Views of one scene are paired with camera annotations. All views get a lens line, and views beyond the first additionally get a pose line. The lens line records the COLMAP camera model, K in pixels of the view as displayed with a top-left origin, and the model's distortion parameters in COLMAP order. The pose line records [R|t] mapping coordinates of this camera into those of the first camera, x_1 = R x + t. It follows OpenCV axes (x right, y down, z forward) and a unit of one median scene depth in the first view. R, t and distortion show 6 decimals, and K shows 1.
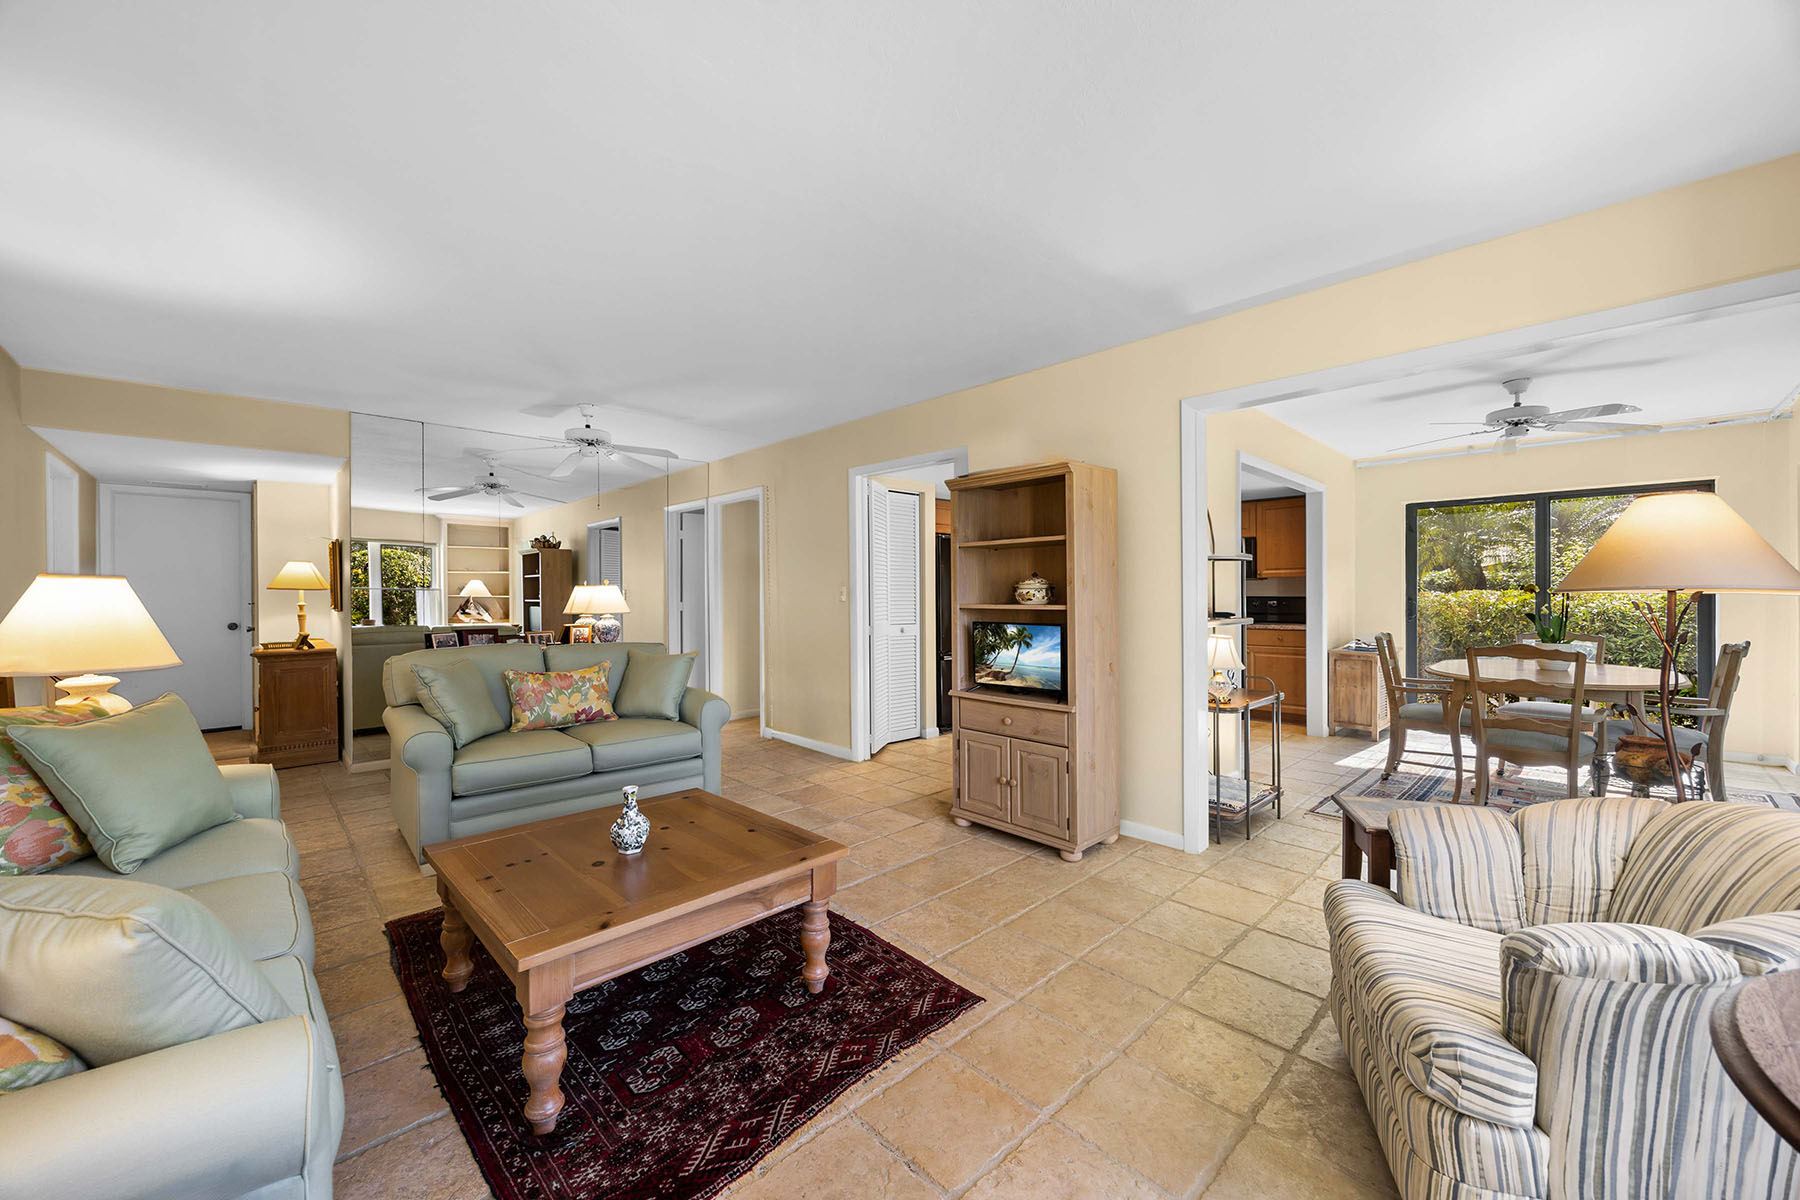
lens RADIAL K [[689.0, 0, 876.7], [0, 689.0, 602.5], [0, 0, 1]] dist [0.001267, 0.000222]
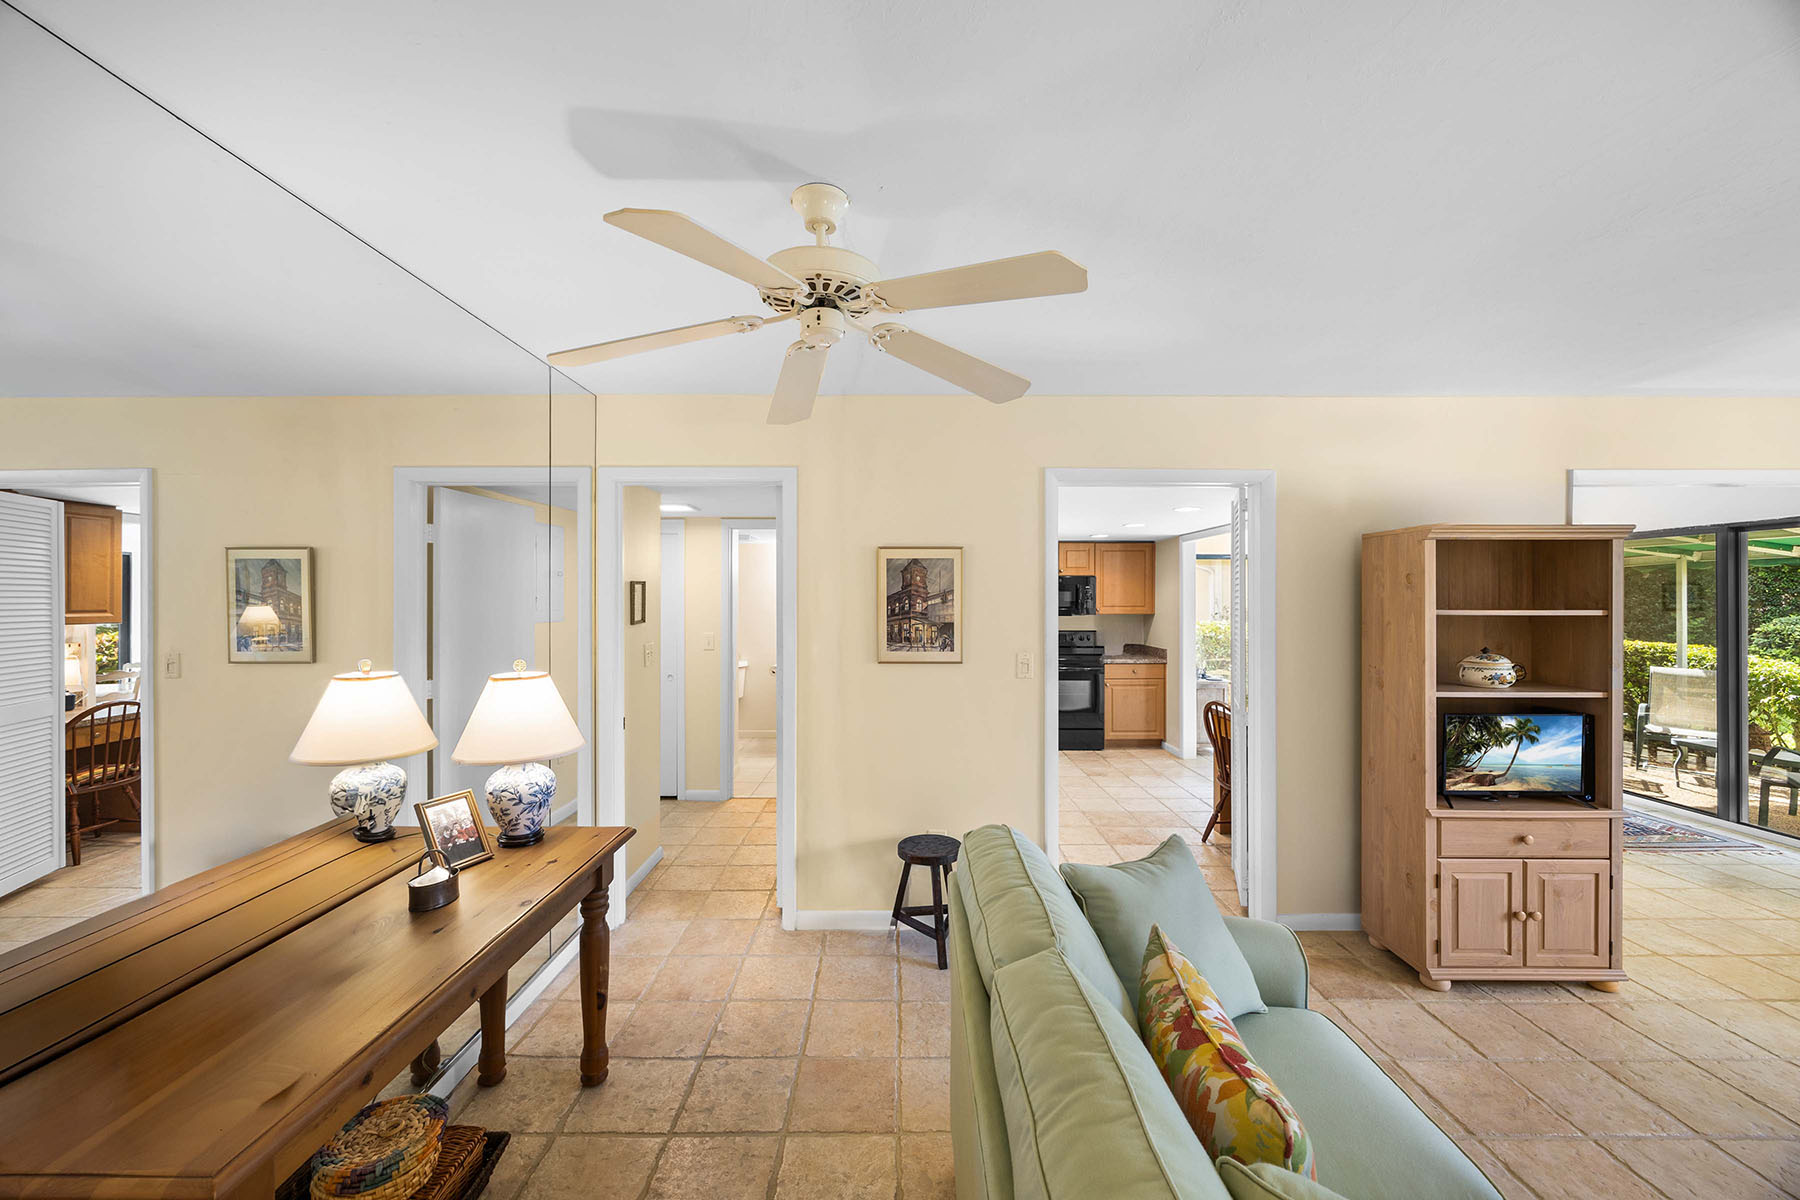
lens RADIAL K [[679.8, 0, 895.5], [0, 679.8, 597.2], [0, 0, 1]] dist [0.000774, 0.000371]
pose [[0.690346, 0.002216, 0.723476, -0.880809], [0.006568, 0.999935, -0.009330, -0.104515], [-0.723449, 0.011192, 0.690287, 0.966983]]
